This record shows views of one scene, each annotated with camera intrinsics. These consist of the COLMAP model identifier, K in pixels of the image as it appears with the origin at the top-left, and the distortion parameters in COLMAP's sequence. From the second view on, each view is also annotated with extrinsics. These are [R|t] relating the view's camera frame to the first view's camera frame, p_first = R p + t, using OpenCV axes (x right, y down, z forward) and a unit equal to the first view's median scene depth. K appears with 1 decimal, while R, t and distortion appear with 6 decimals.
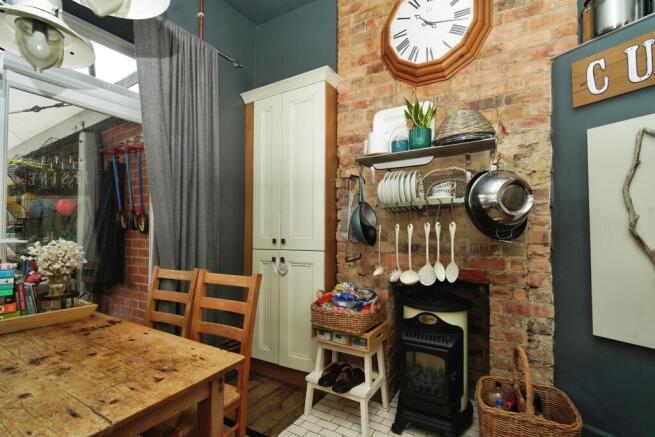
lens RADIAL K [[303.8, 0, 325.4], [0, 303.8, 211.1], [0, 0, 1]] dist [-0.000099, -0.000416]
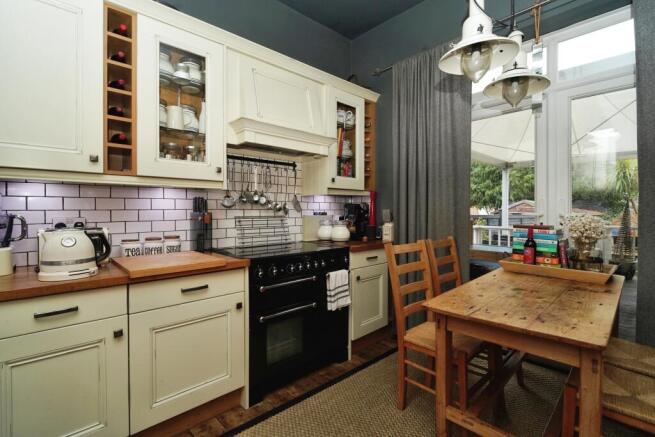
lens RADIAL K [[303.8, 0, 325.4], [0, 303.8, 211.1], [0, 0, 1]] dist [-0.000099, -0.000416]
pose [[-0.257490, 0.010196, -0.966227, 0.885121], [0.086072, 0.996211, -0.012425, 0.007989], [0.962440, -0.086364, -0.257392, 0.470697]]
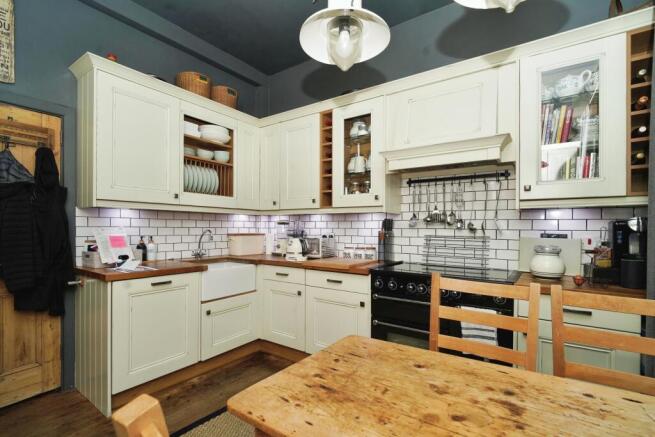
lens RADIAL K [[309.9, 0, 326.0], [0, 309.9, 230.9], [0, 0, 1]] dist [-0.033894, -0.000205]
pose [[-0.997372, -0.003978, 0.072347, -0.567918], [-0.009880, 0.996632, -0.081411, 0.140906], [-0.071780, -0.081912, -0.994051, 1.798822]]
